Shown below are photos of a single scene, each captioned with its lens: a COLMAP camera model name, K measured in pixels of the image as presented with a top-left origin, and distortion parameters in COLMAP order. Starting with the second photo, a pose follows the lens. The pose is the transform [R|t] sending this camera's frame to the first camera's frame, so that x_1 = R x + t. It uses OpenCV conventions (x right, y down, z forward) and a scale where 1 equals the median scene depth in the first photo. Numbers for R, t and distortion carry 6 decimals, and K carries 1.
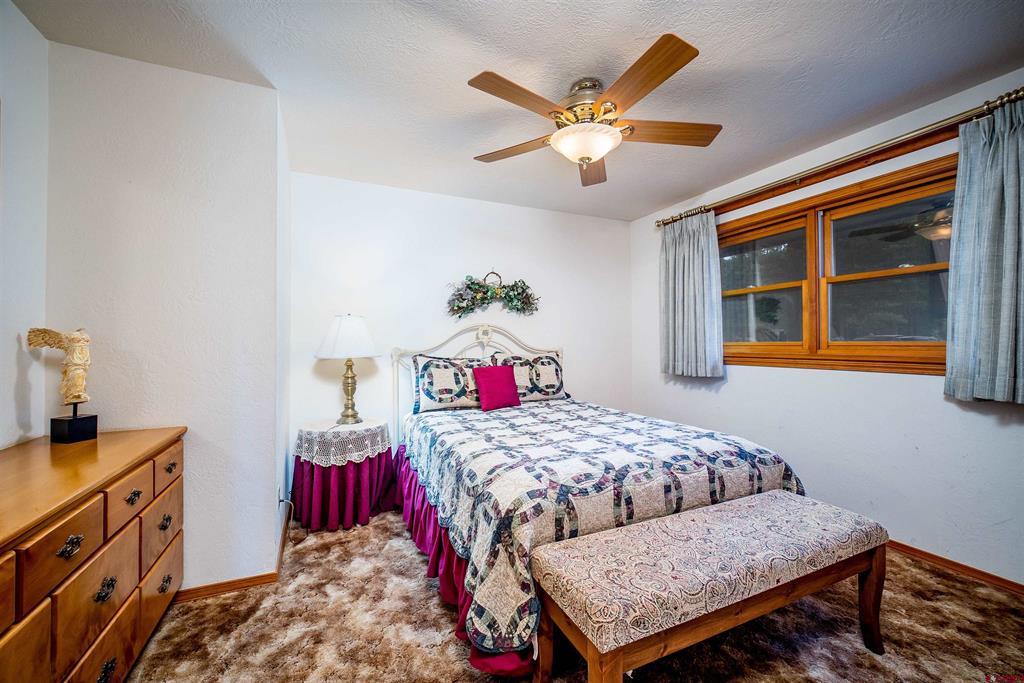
lens RADIAL K [[414.4, 0, 508.0], [0, 414.4, 339.0], [0, 0, 1]] dist [-0.001748, -0.000395]
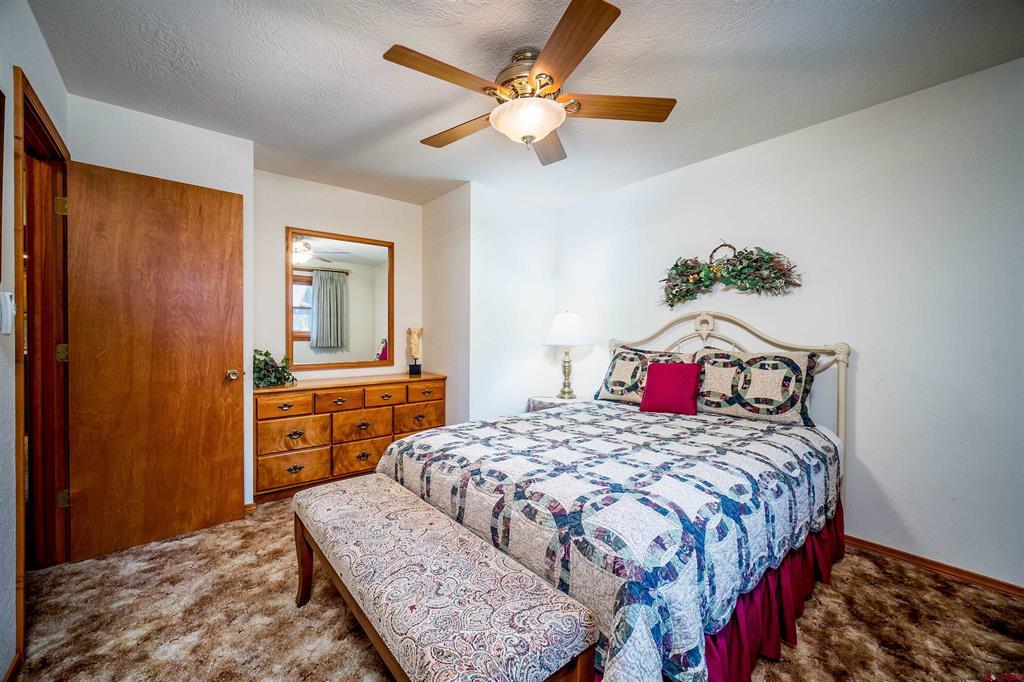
lens RADIAL K [[414.4, 0, 508.0], [0, 414.4, 338.5], [0, 0, 1]] dist [-0.001748, -0.000395]
pose [[0.245470, 0.016824, -0.969258, 0.745226], [0.004681, 0.999817, 0.018540, -0.001251], [0.969393, -0.009088, 0.245346, 0.499987]]
